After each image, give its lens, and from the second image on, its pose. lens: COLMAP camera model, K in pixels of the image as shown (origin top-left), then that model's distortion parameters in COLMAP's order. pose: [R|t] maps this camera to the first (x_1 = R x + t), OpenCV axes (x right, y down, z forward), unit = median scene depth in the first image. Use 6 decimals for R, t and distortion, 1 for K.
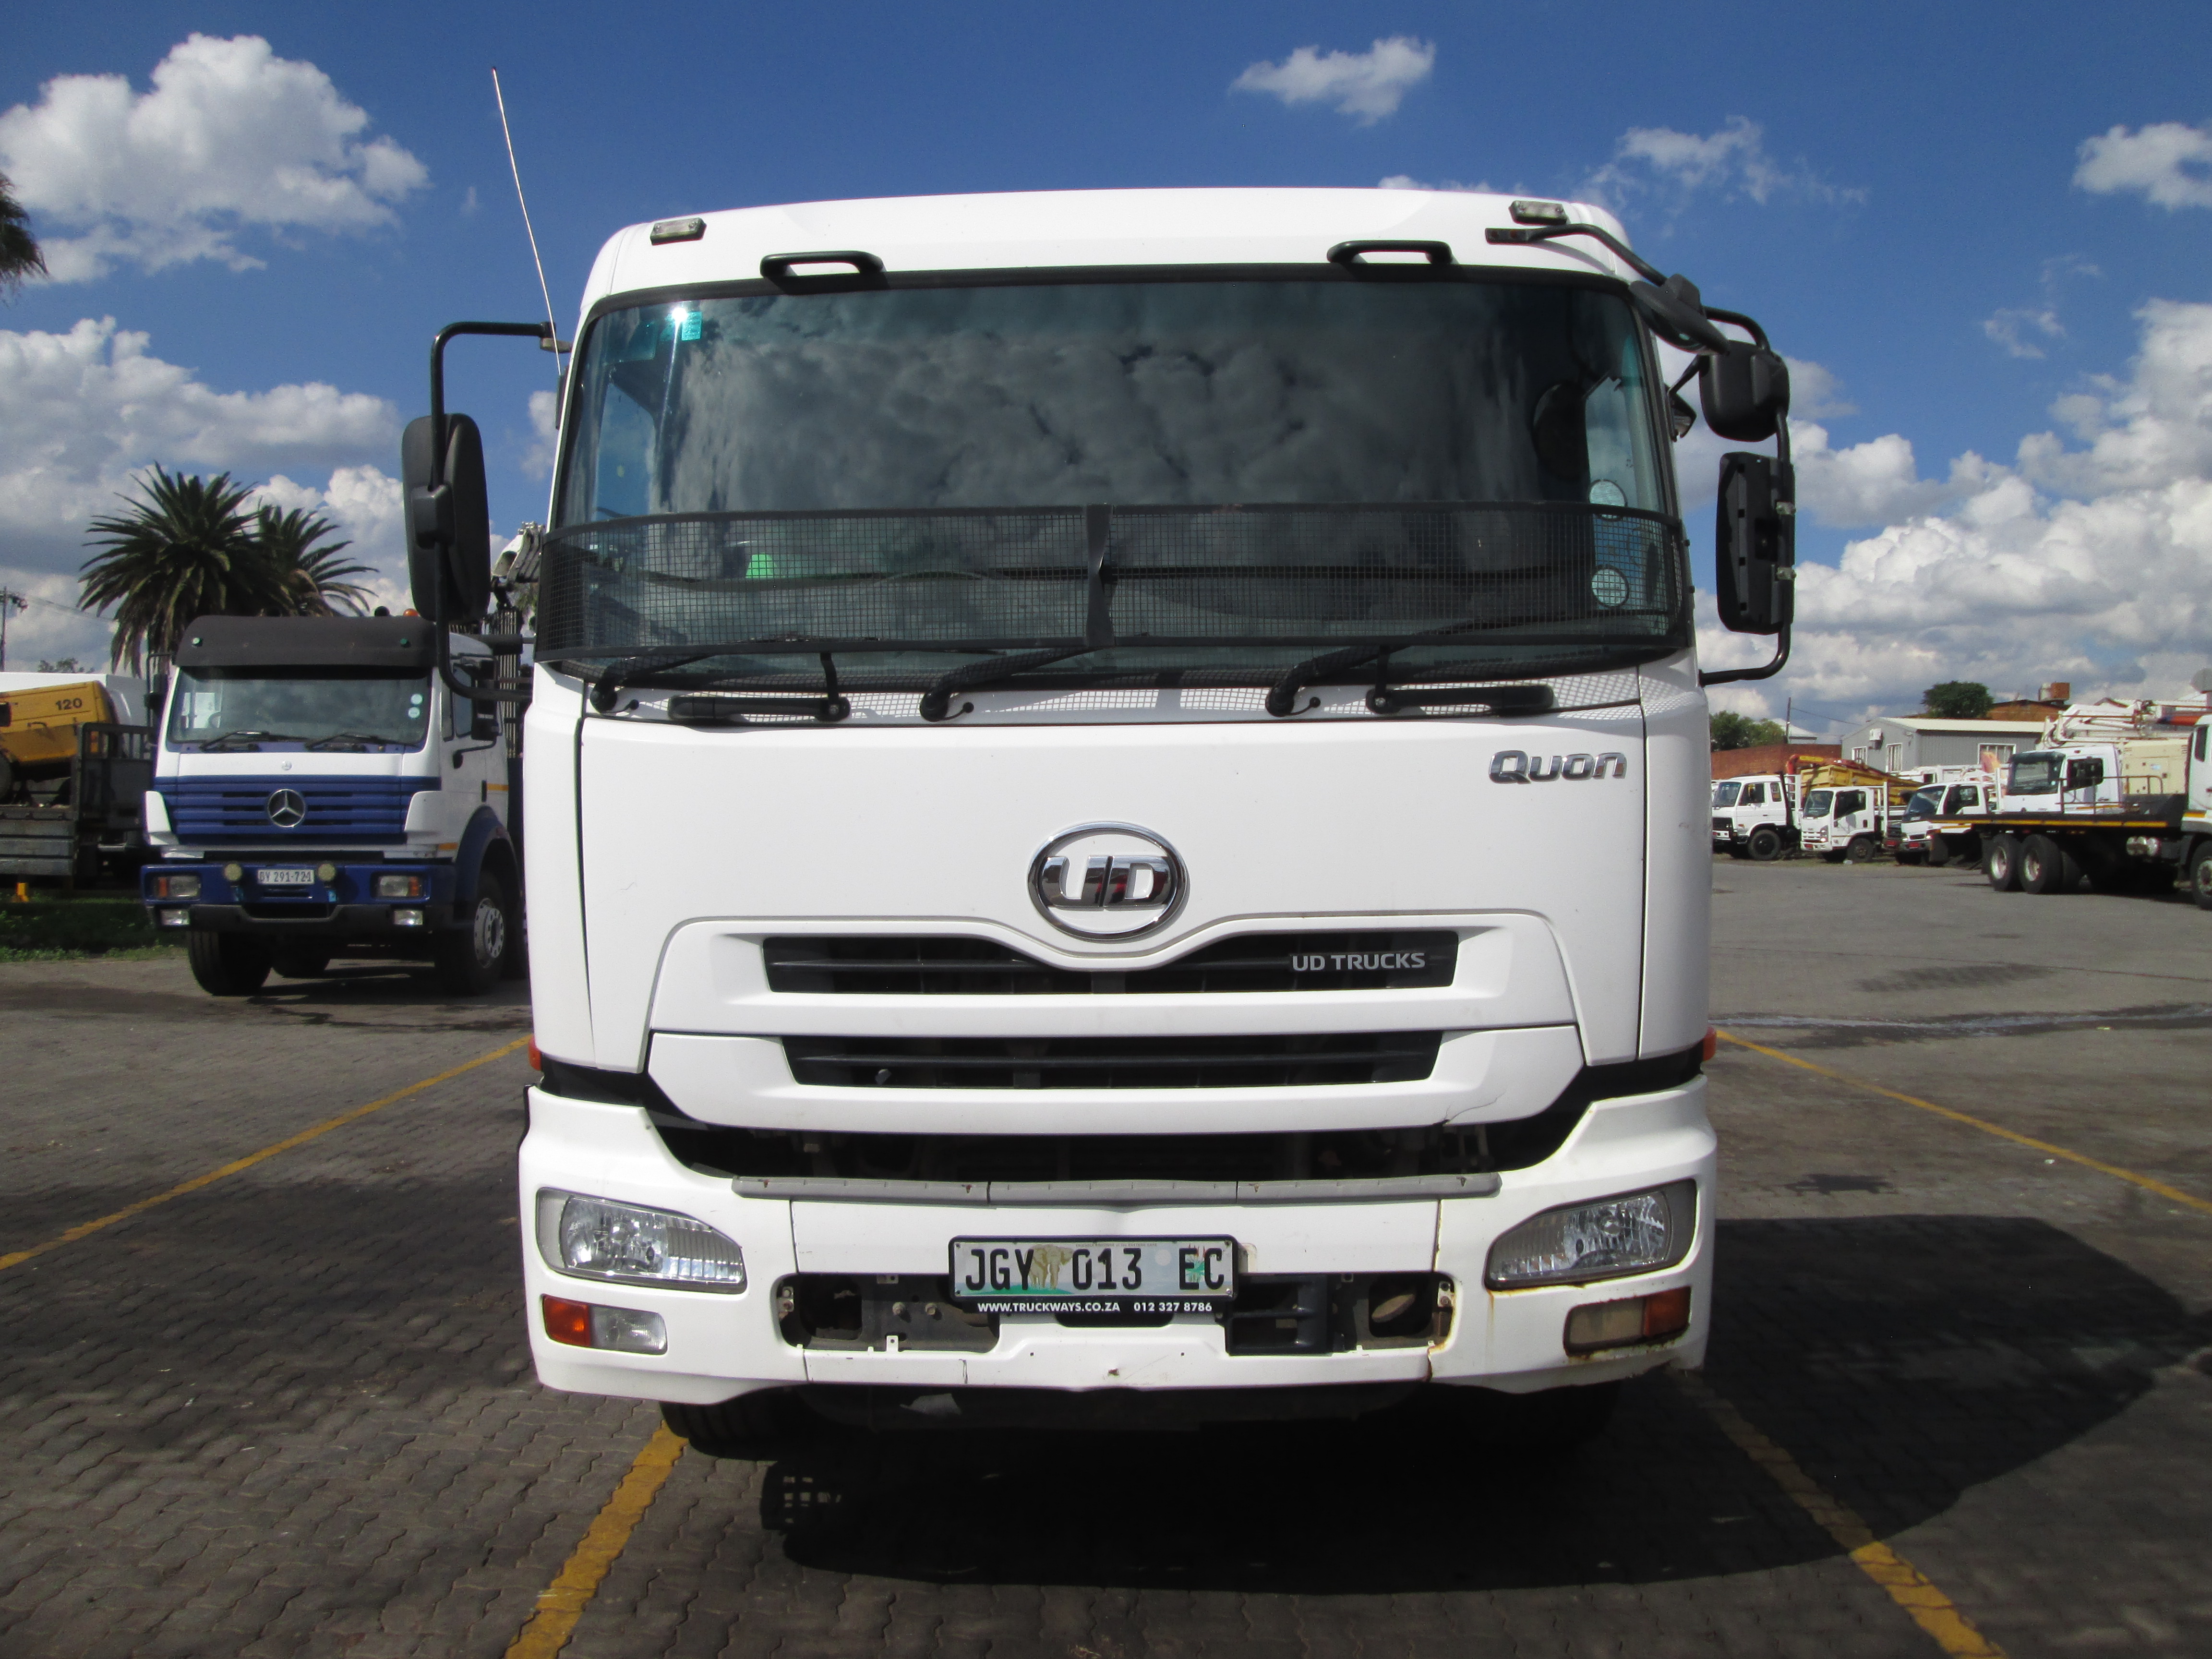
lens RADIAL K [[1851.9, 0, 1121.9], [0, 1851.9, 779.9], [0, 0, 1]] dist [-0.048421, 0.015448]
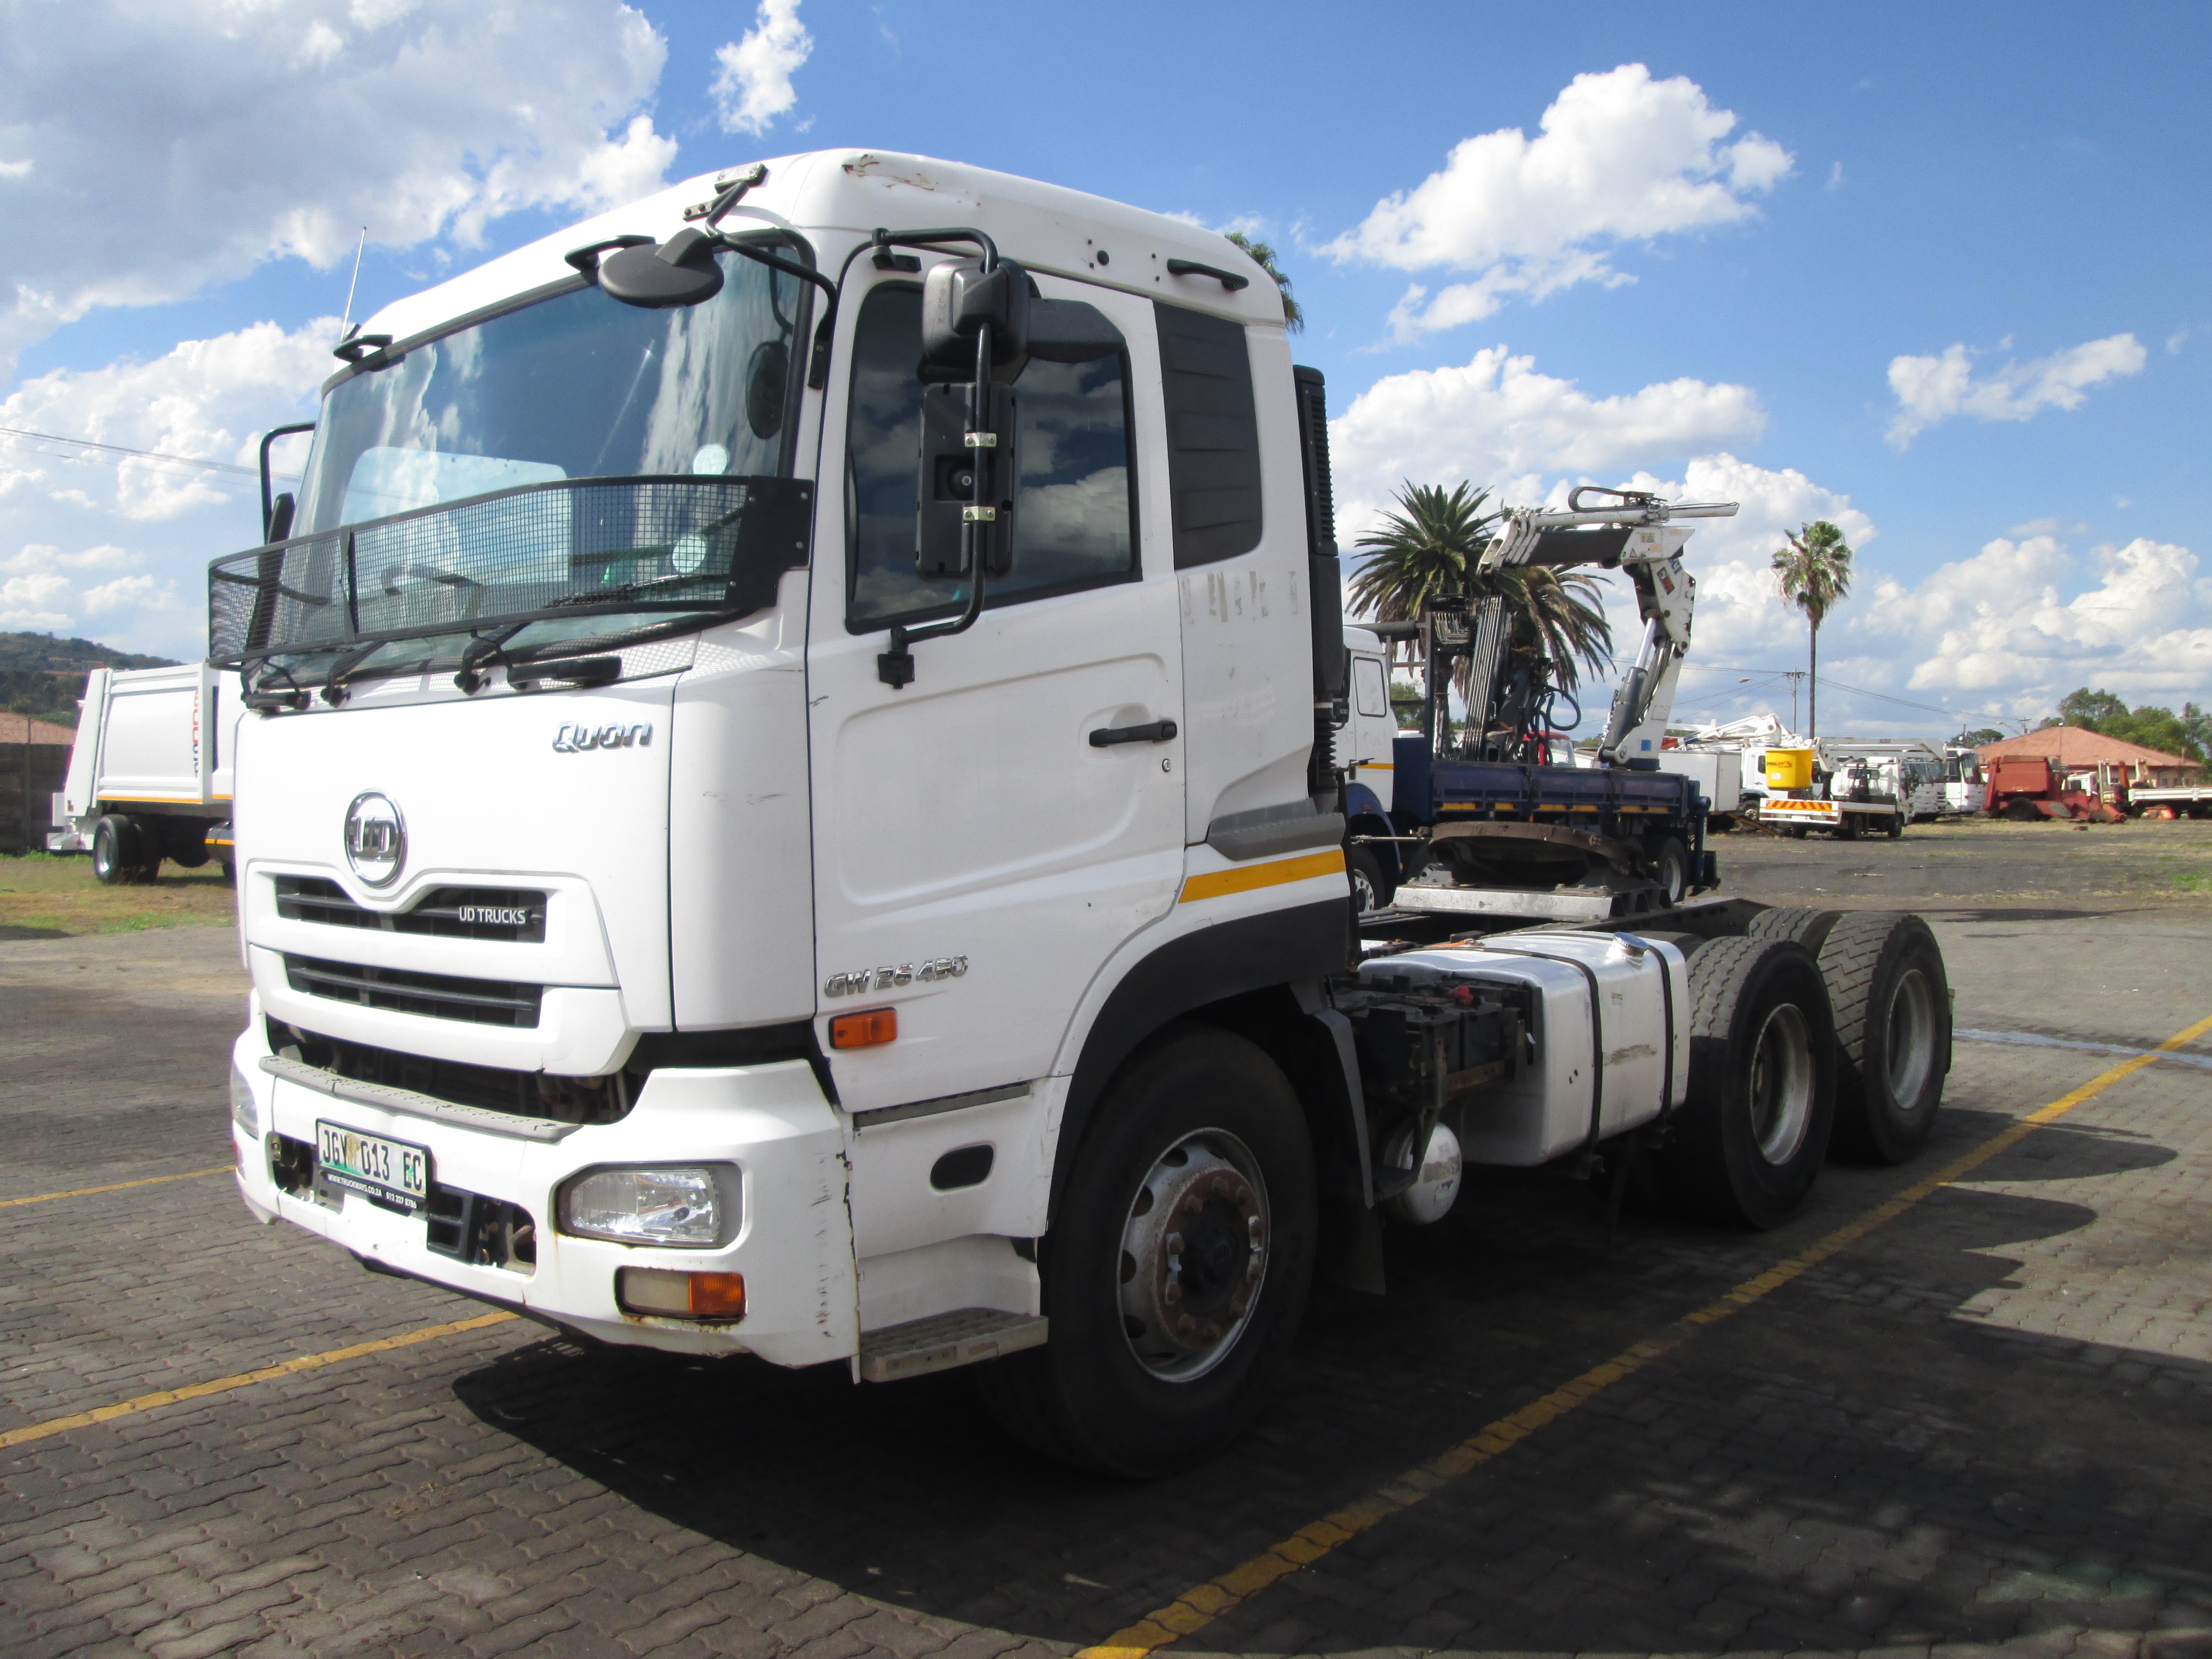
lens RADIAL K [[1851.9, 0, 1157.9], [0, 1851.9, 747.4], [0, 0, 1]] dist [-0.048421, 0.015448]
pose [[0.750886, -0.012717, -0.660309, 0.843041], [0.008894, 0.999919, -0.009143, 0.008235], [0.660372, 0.000992, 0.750938, 0.317634]]
